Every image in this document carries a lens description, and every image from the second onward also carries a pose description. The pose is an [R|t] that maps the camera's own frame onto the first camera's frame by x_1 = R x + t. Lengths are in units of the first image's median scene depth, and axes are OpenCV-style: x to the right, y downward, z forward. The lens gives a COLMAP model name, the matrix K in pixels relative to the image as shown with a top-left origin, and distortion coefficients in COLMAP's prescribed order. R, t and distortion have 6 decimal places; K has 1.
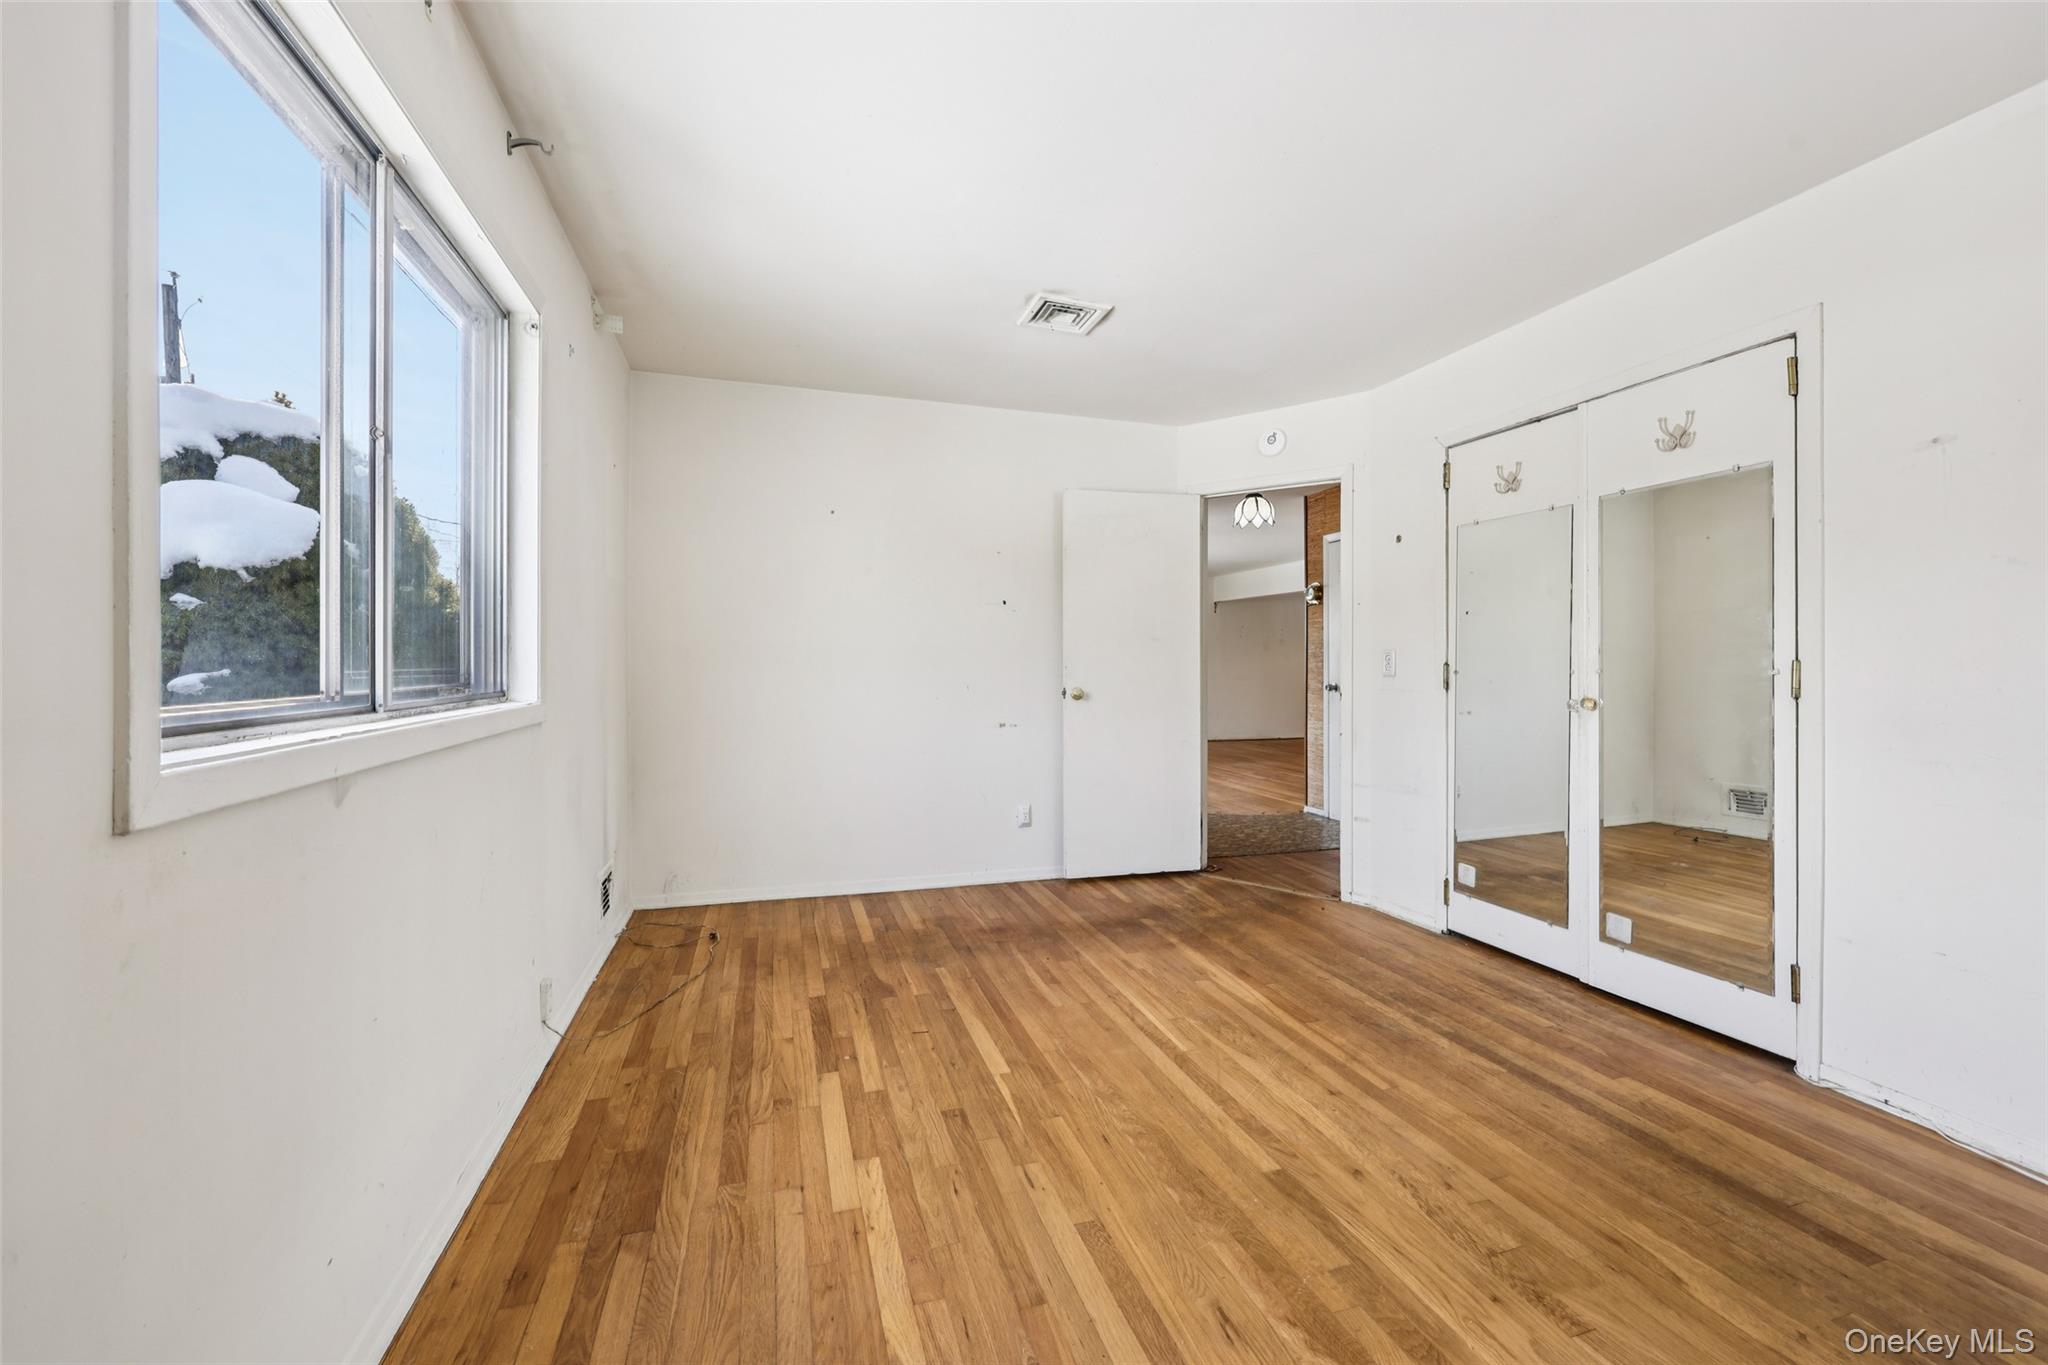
lens RADIAL K [[825.4, 0, 1028.1], [0, 825.4, 668.4], [0, 0, 1]] dist [-0.000146, 0.000164]
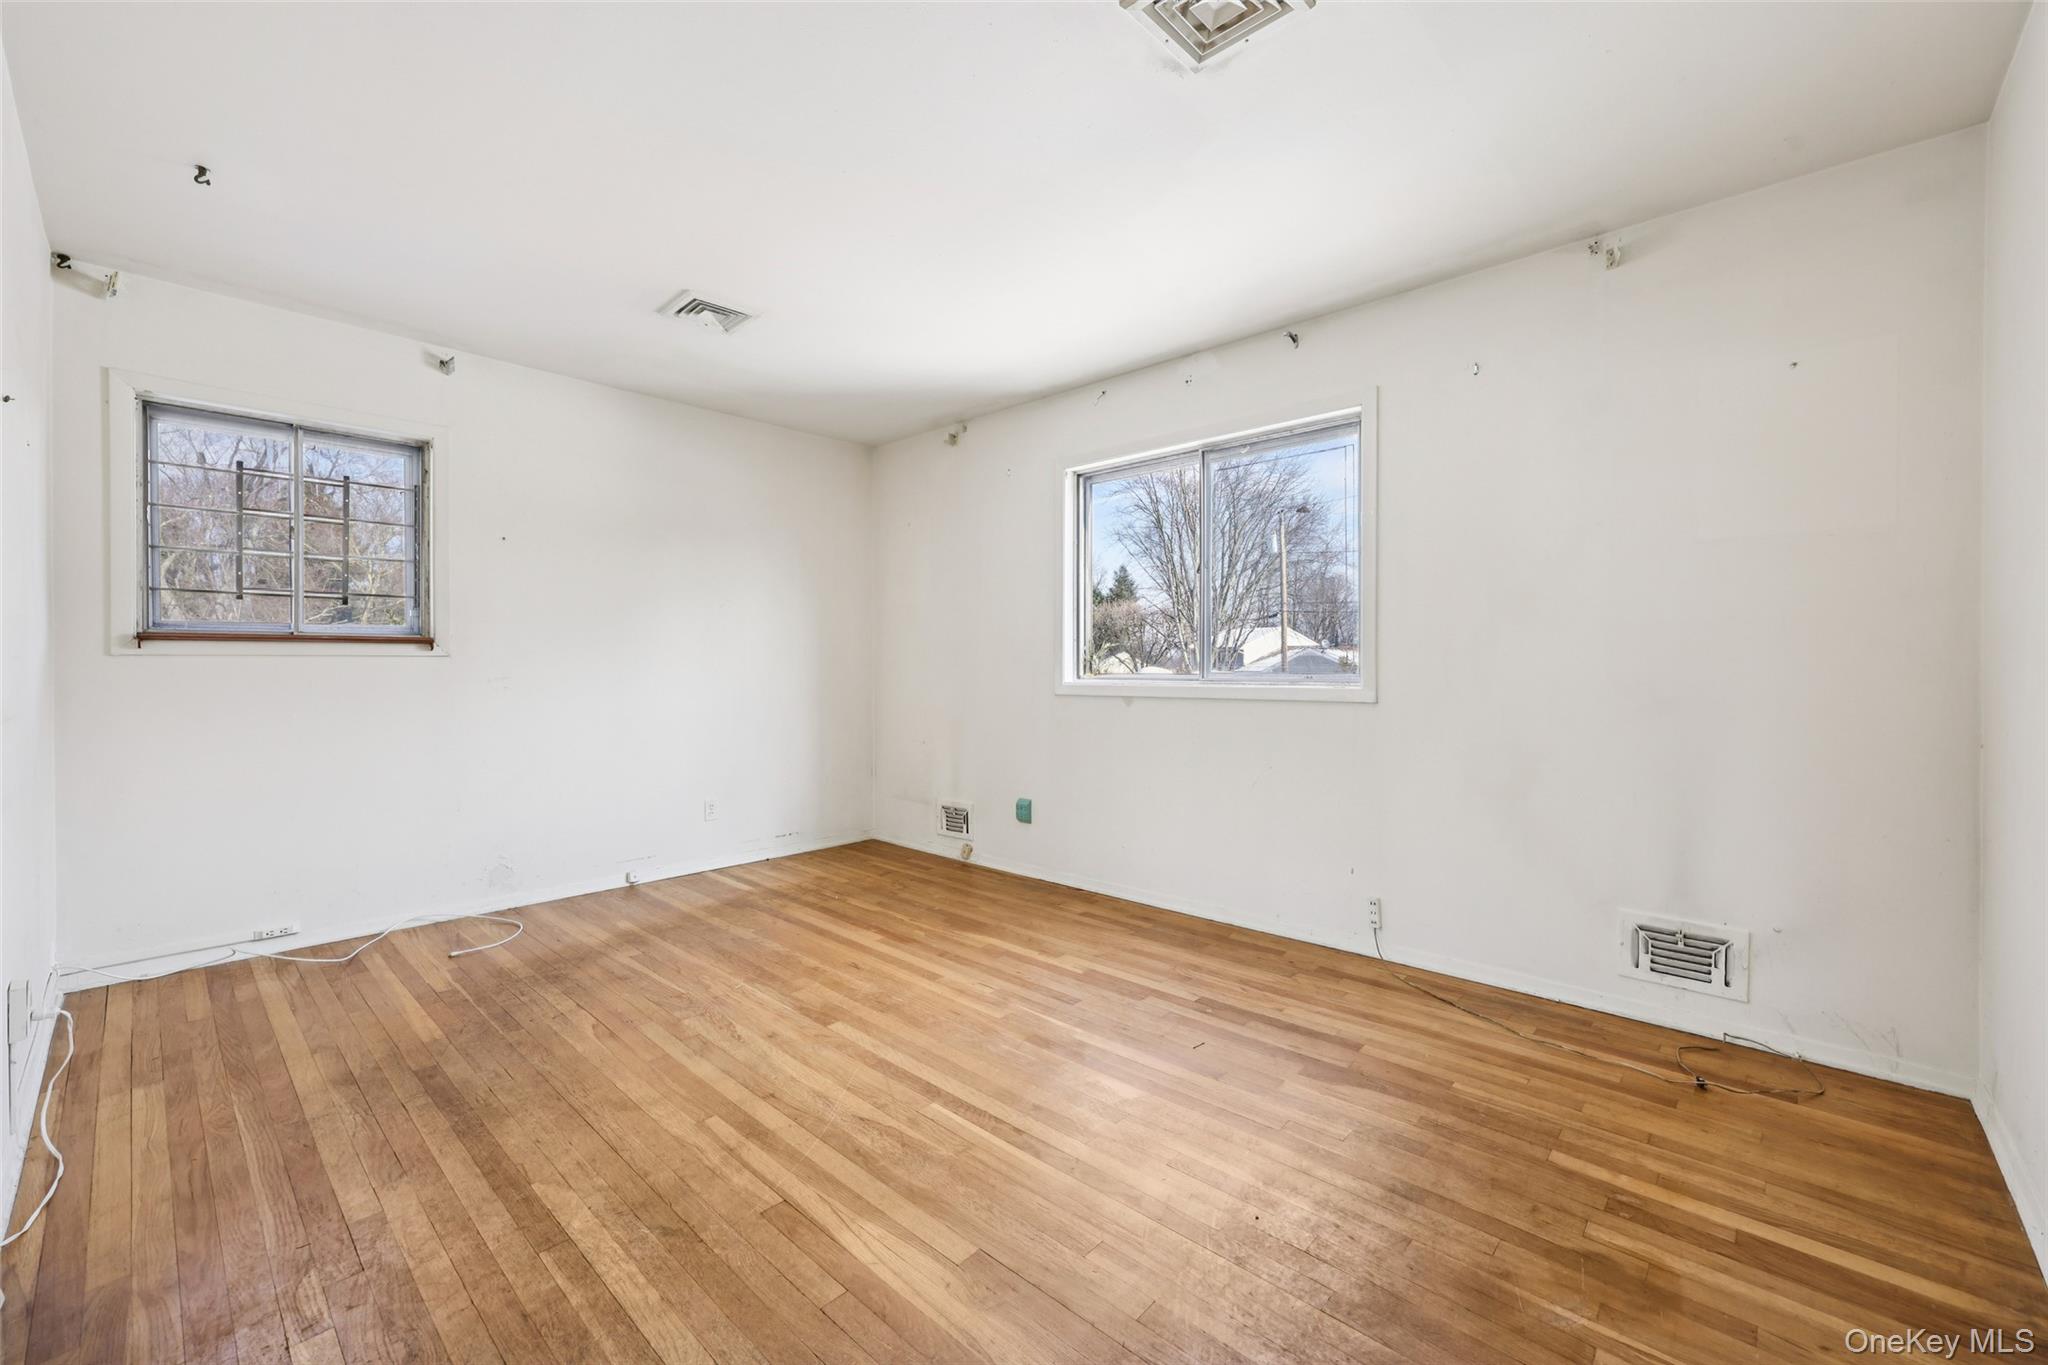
lens RADIAL K [[825.4, 0, 1028.1], [0, 825.4, 668.4], [0, 0, 1]] dist [-0.000146, 0.000164]
pose [[-0.868371, 0.001717, -0.495912, 0.545550], [-0.001485, 0.999981, 0.006063, 0.003124], [0.495913, 0.006001, -0.868352, 1.845744]]
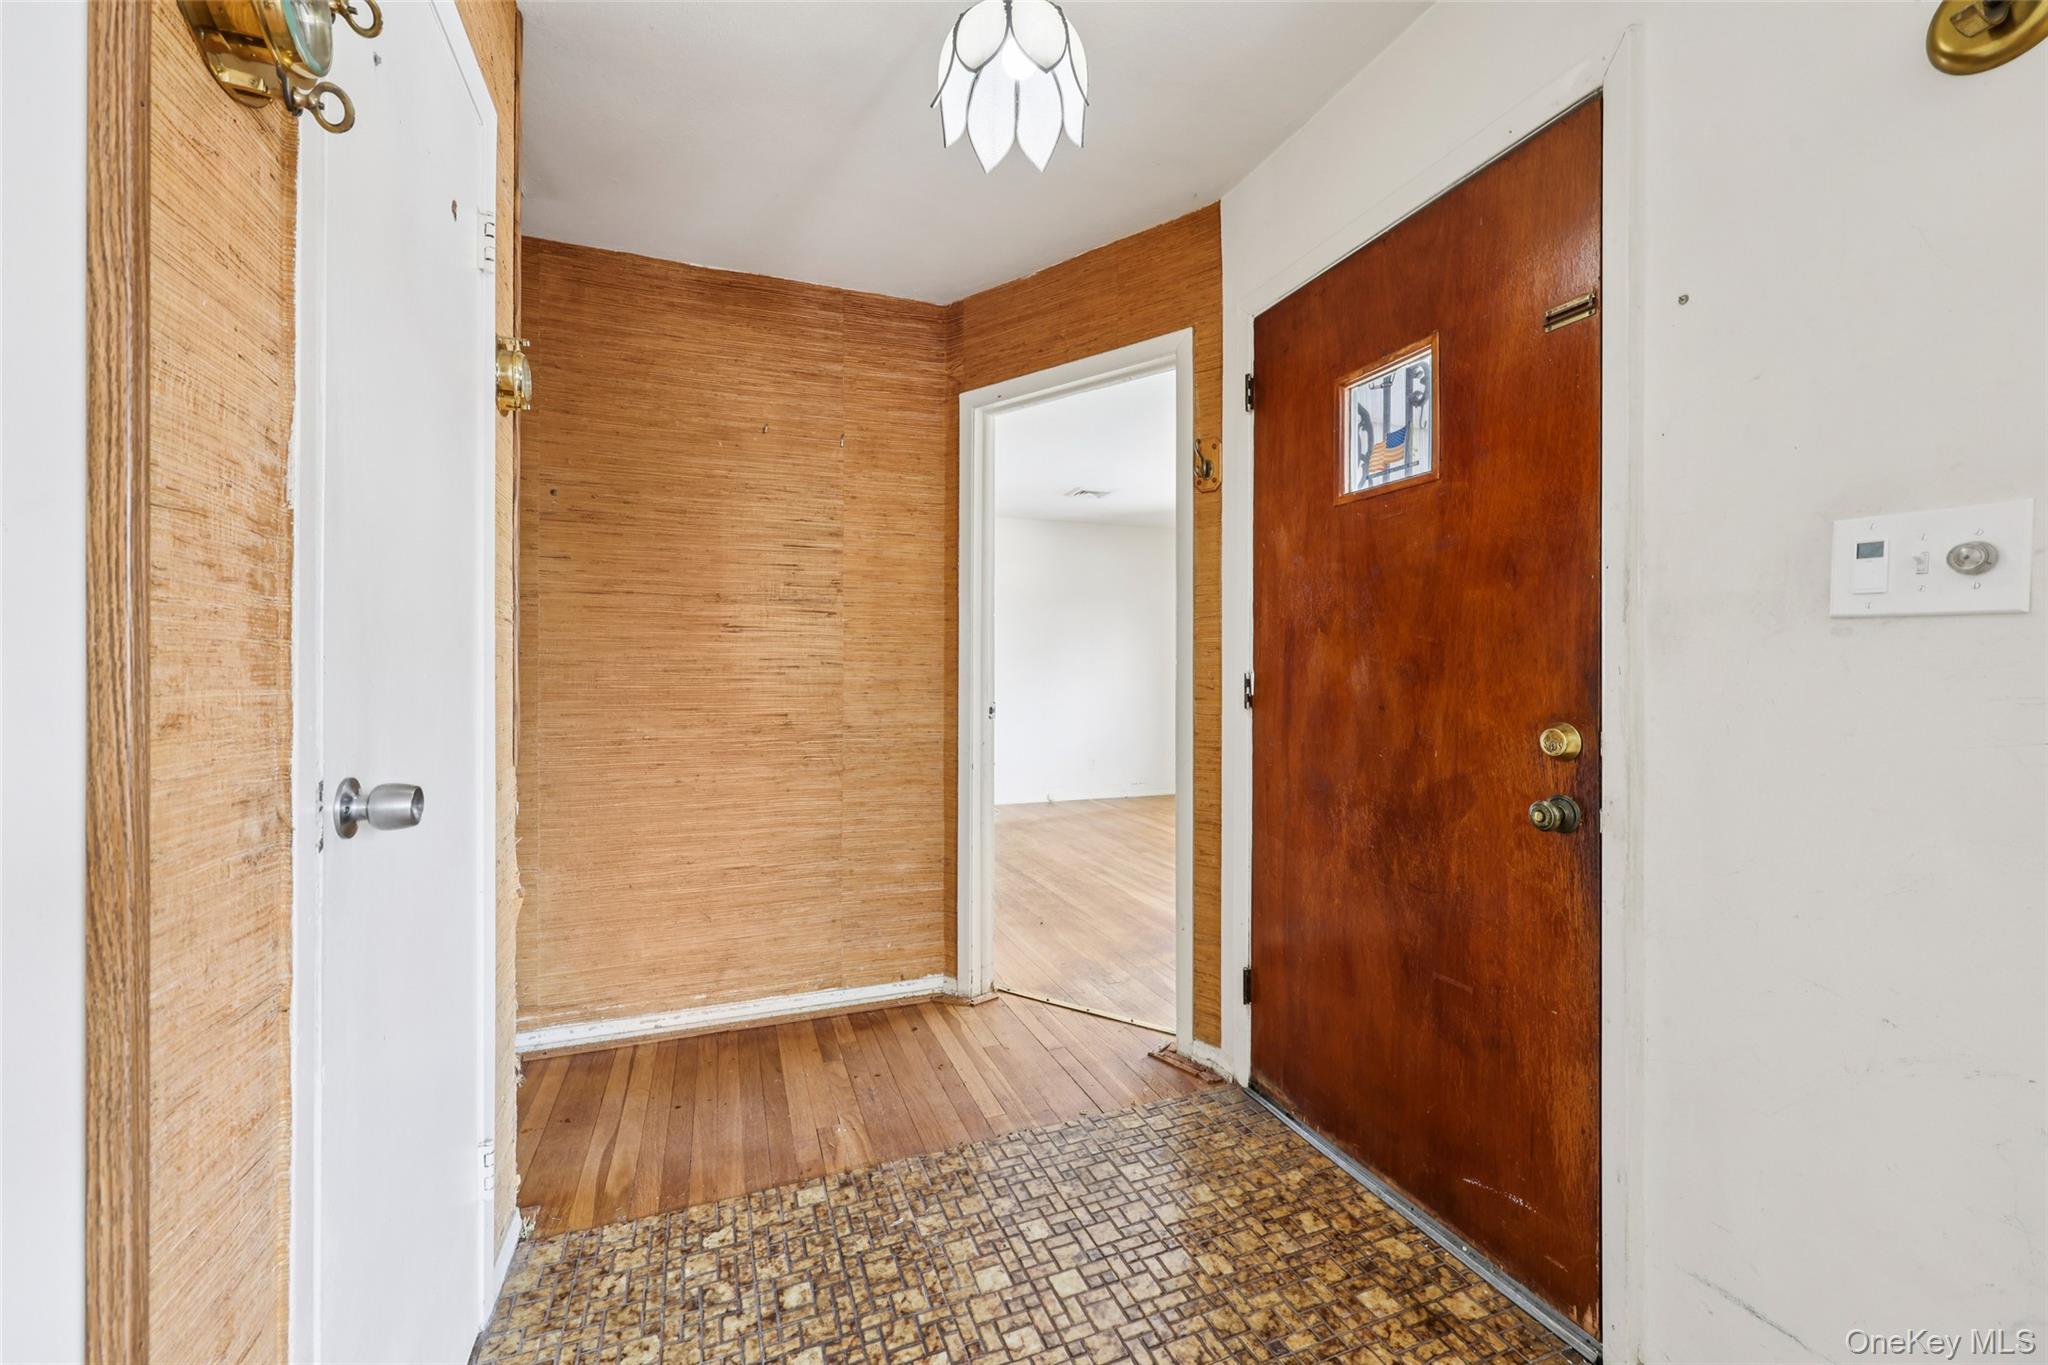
lens RADIAL K [[825.4, 0, 1028.1], [0, 825.4, 668.4], [0, 0, 1]] dist [-0.000146, 0.000164]
pose [[-0.998480, -0.001075, -0.055108, 0.661525], [-0.000660, 0.999971, -0.007552, 0.001229], [0.055115, -0.007504, -0.998452, 2.964987]]
